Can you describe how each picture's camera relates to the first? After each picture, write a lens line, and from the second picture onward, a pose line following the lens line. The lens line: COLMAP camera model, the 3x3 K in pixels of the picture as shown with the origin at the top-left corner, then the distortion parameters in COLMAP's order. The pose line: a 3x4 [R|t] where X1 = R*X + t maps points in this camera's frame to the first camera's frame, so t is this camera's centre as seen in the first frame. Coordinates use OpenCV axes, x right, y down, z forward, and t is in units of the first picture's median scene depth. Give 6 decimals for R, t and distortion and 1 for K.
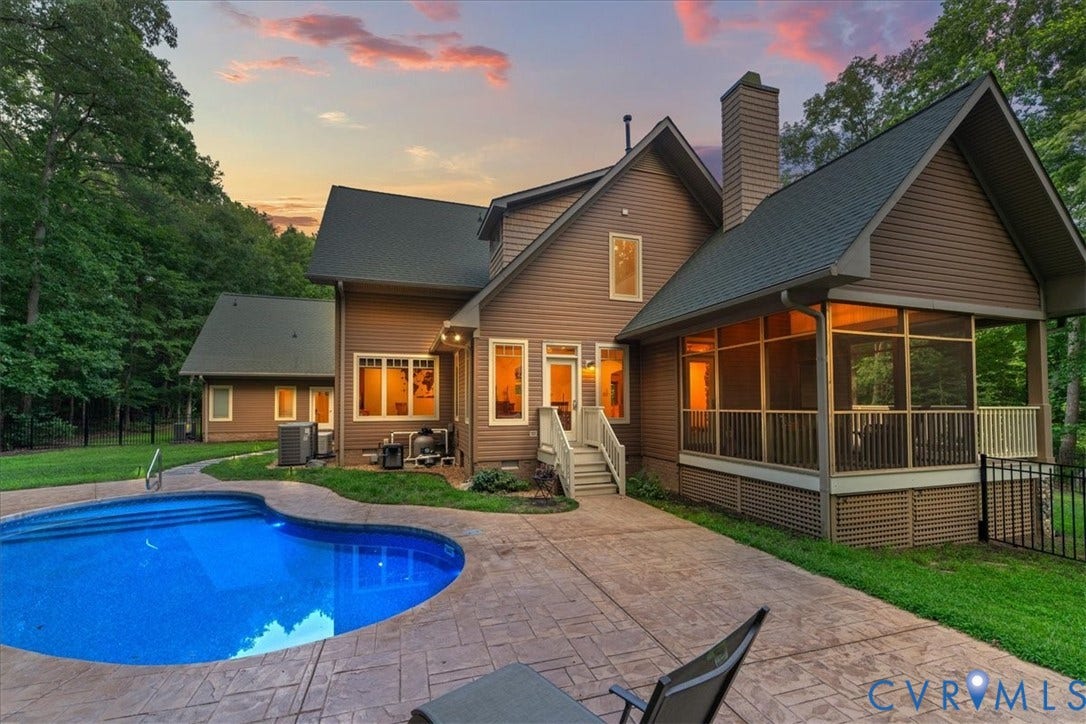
lens RADIAL K [[438.2, 0, 544.0], [0, 438.2, 396.0], [0, 0, 1]] dist [-0.000960, 0.000074]
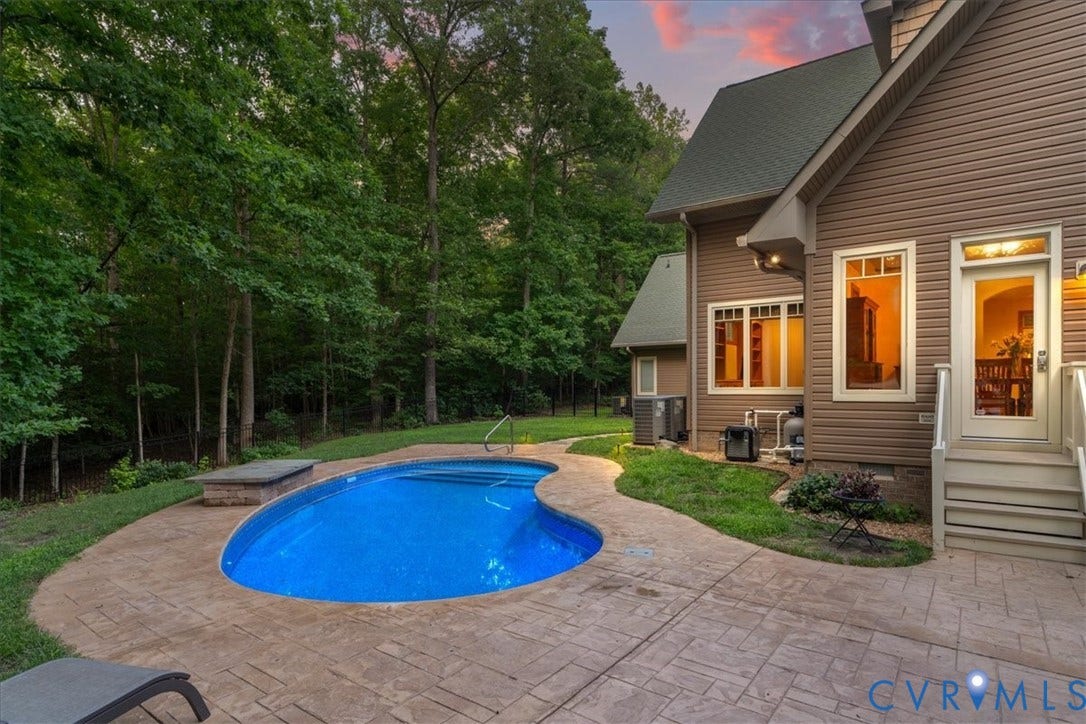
lens RADIAL K [[581.0, 0, 551.1], [0, 581.0, 393.1], [0, 0, 1]] dist [0.003959, 0.000778]
pose [[0.591364, 0.010245, -0.806339, 0.224756], [0.022106, 0.999338, 0.028910, 0.021157], [0.806102, -0.034921, 0.590746, 0.187282]]
